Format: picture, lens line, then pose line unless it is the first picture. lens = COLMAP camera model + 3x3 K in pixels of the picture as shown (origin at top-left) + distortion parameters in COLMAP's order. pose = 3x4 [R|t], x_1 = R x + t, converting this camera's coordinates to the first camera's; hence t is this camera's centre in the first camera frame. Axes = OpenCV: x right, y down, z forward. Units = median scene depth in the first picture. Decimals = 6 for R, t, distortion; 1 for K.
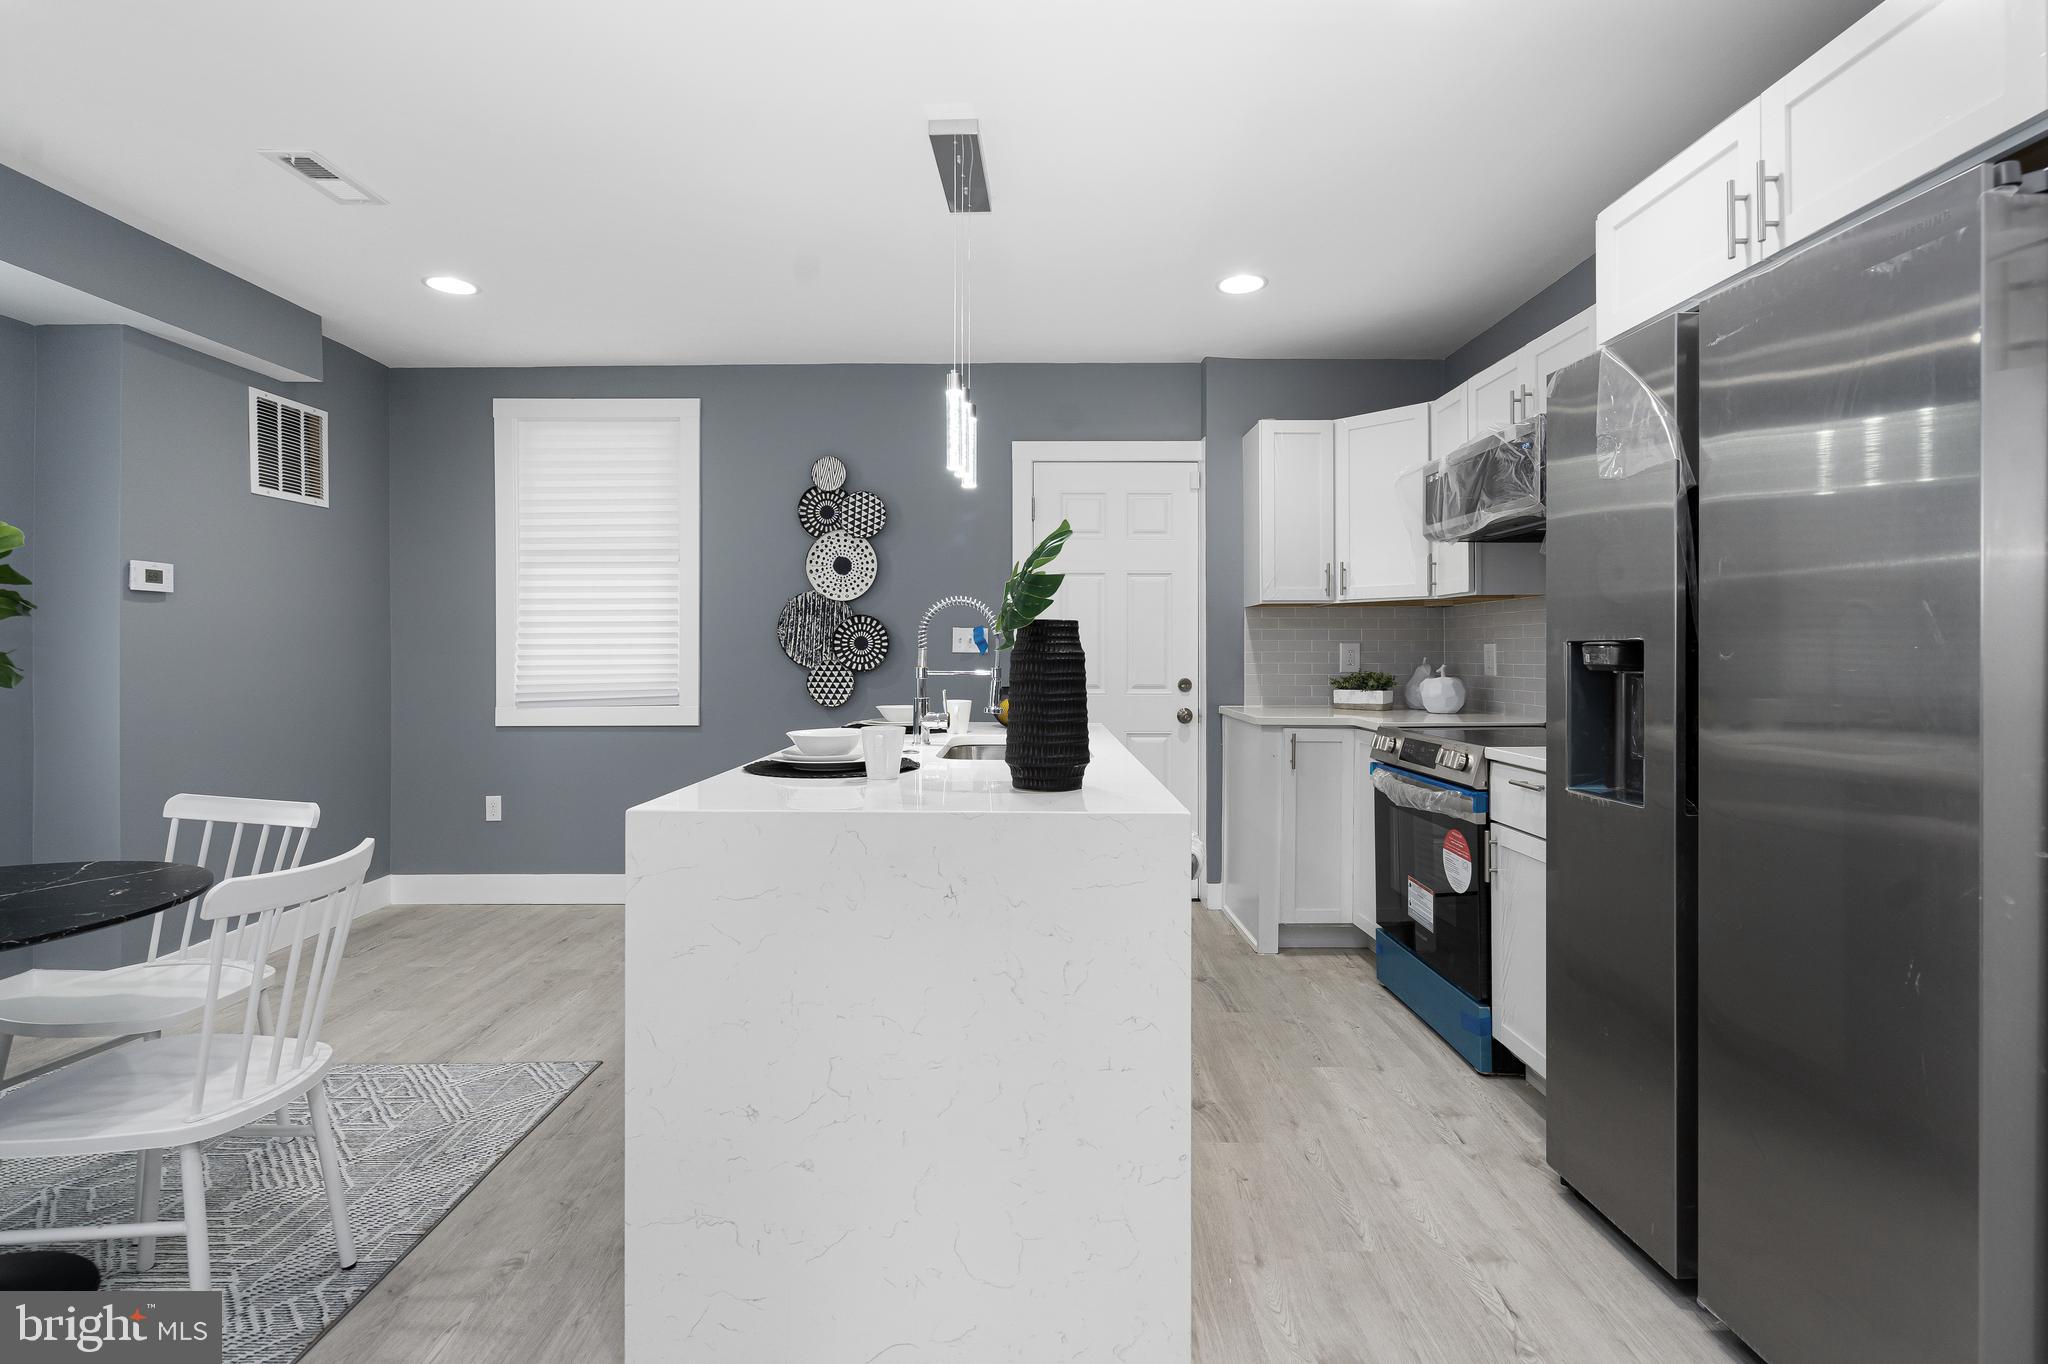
lens RADIAL K [[949.0, 0, 1027.6], [0, 949.0, 654.7], [0, 0, 1]] dist [-0.000473, -0.000100]
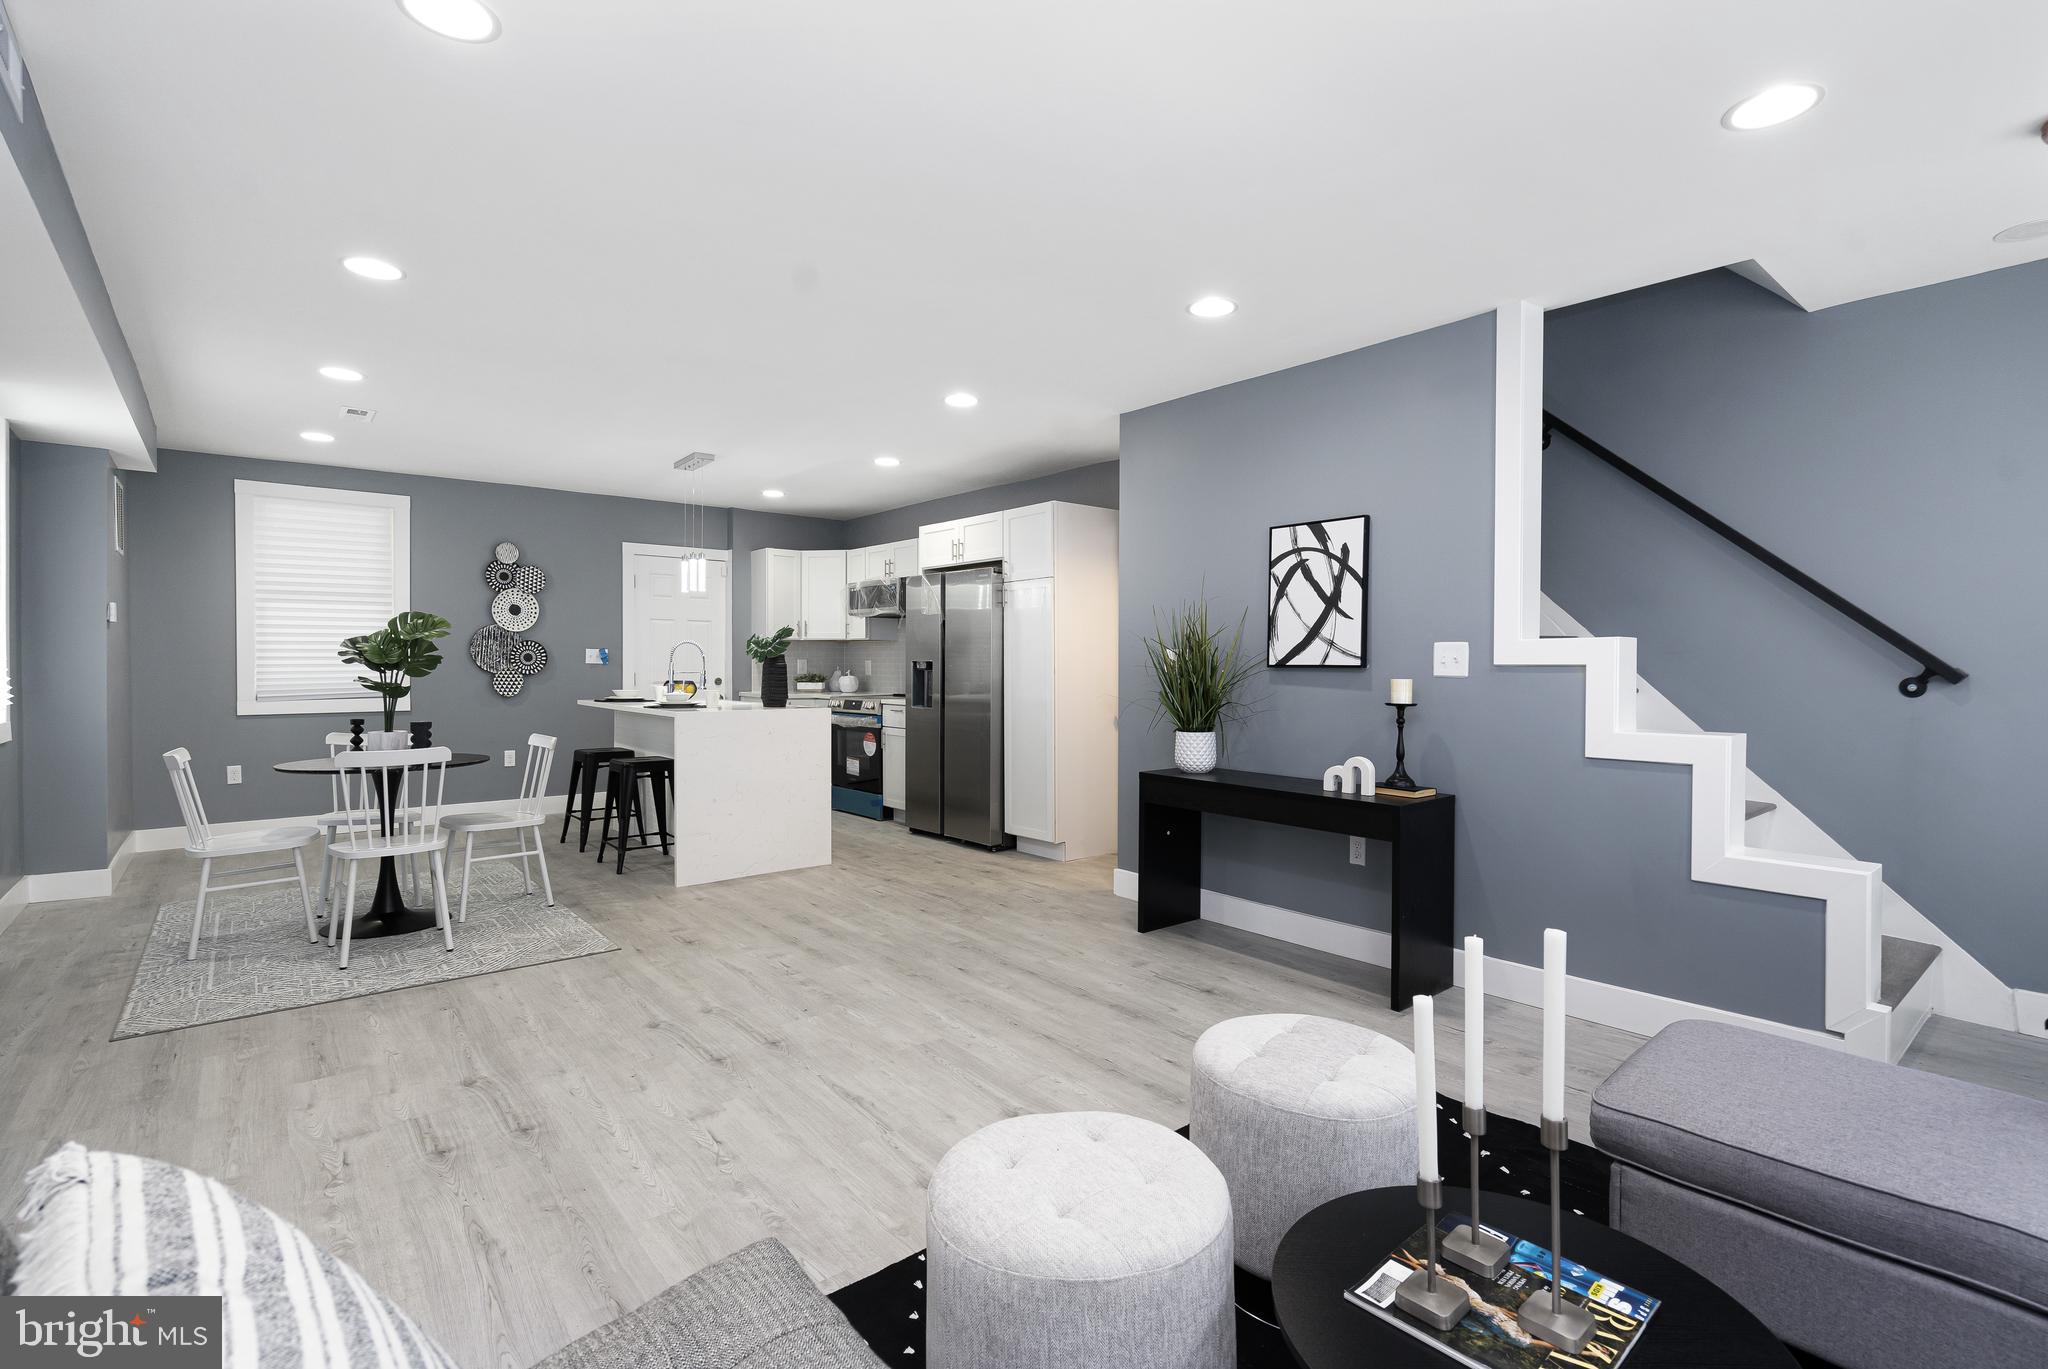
lens RADIAL K [[940.5, 0, 1008.3], [0, 940.5, 668.3], [0, 0, 1]] dist [-0.001217, 0.000304]
pose [[0.778521, -0.000449, 0.627618, -0.753781], [-0.001858, 0.999994, 0.003020, -0.000261], [-0.627615, -0.003518, 0.778516, -1.080623]]
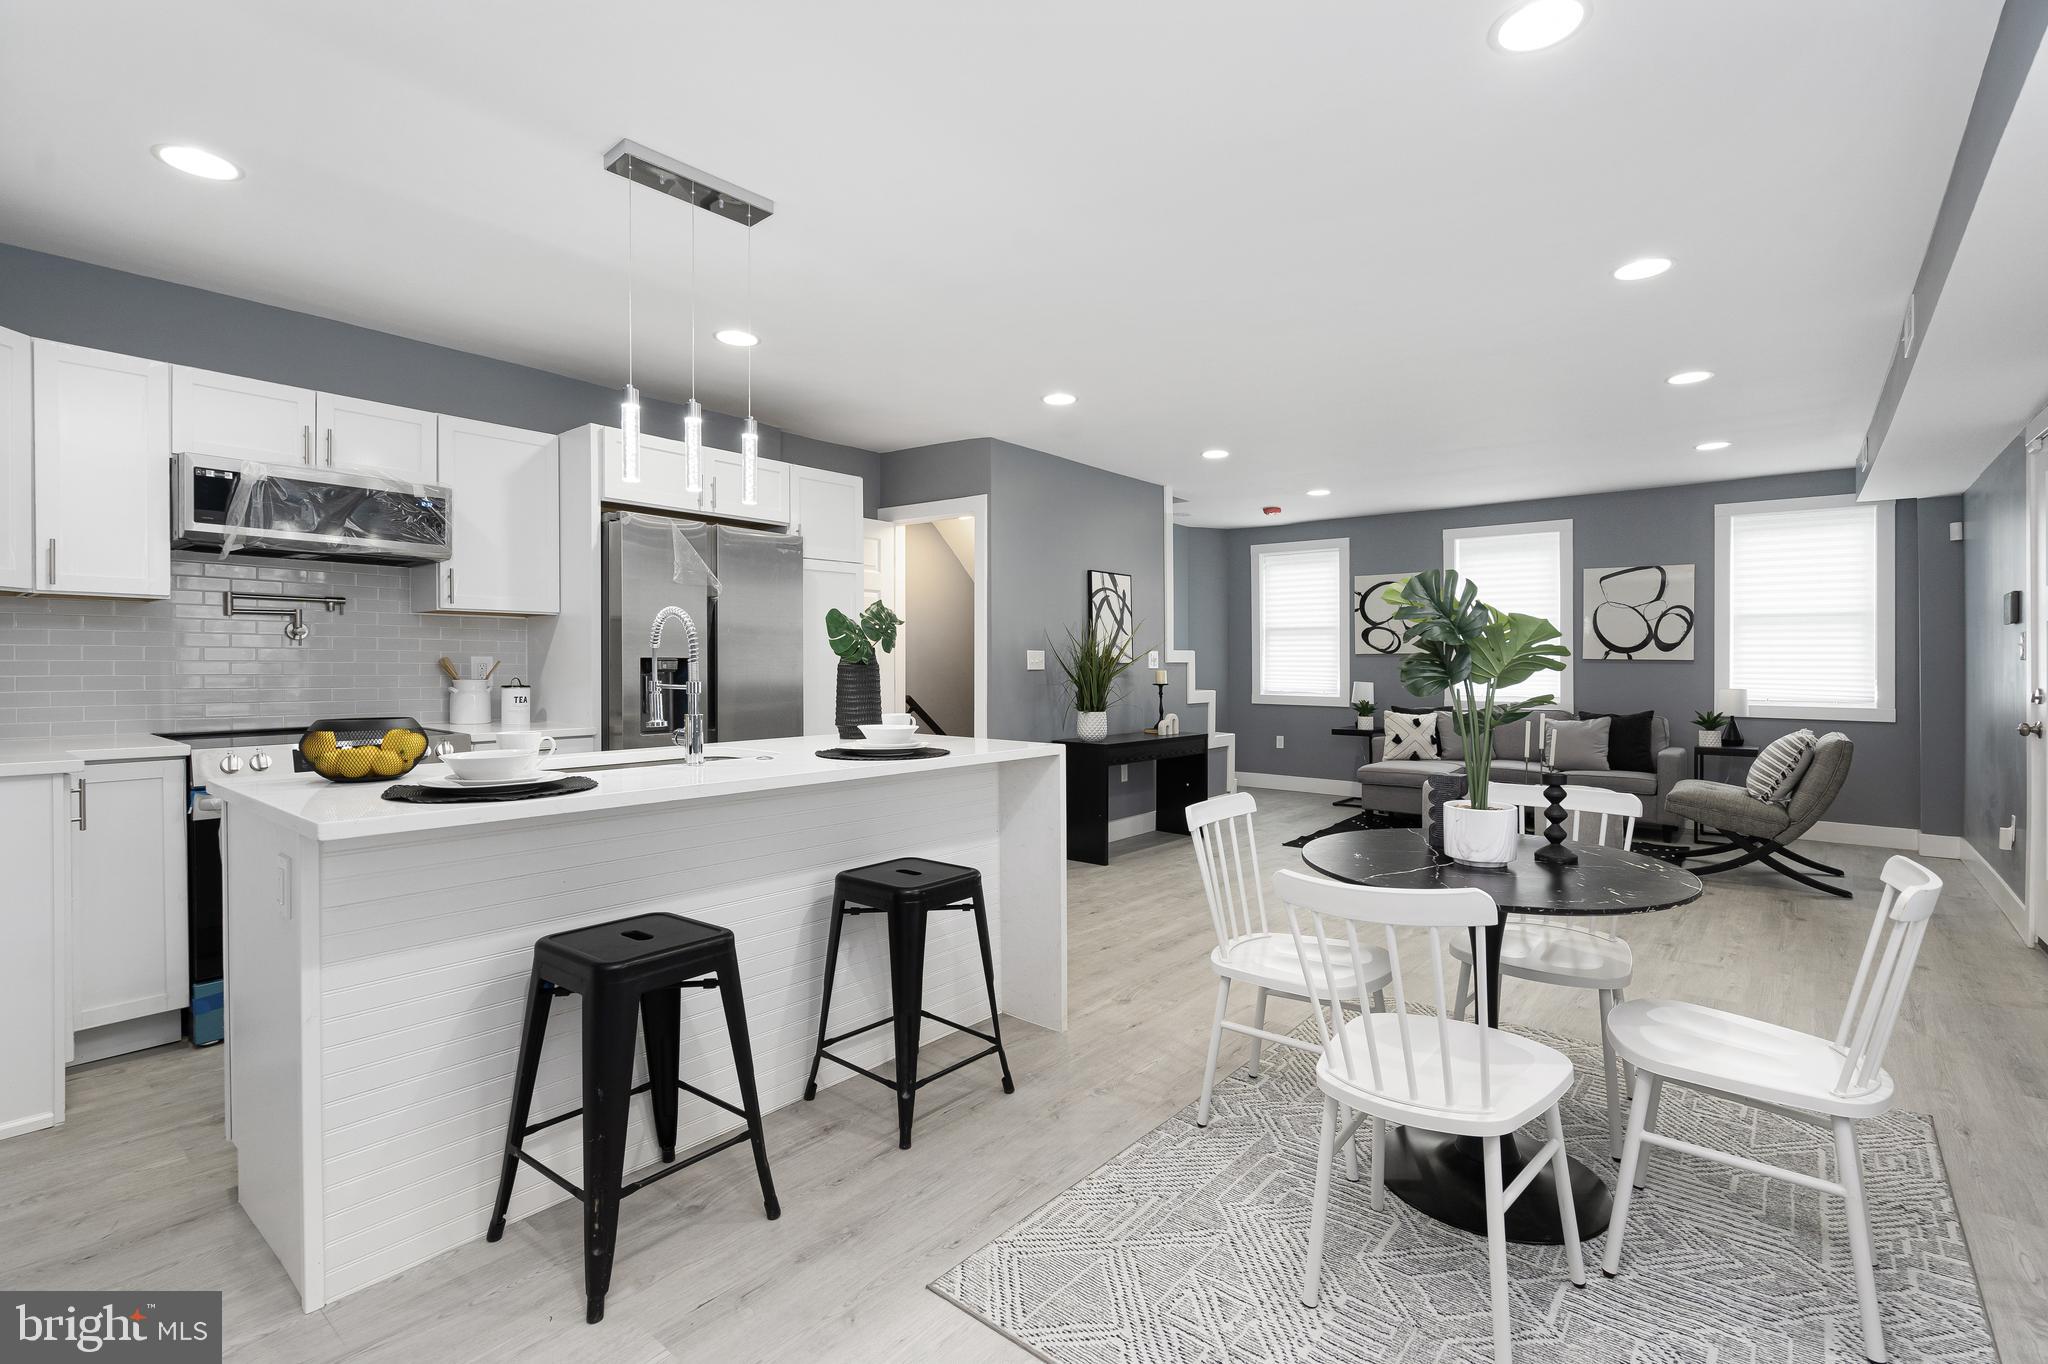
lens RADIAL K [[932.1, 0, 1025.0], [0, 932.1, 665.9], [0, 0, 1]] dist [0.001352, 0.000551]
pose [[-0.768706, -0.003785, 0.639591, -0.773506], [-0.000601, 0.999986, 0.005195, -0.004969], [-0.639601, 0.003609, -0.768698, 1.231987]]
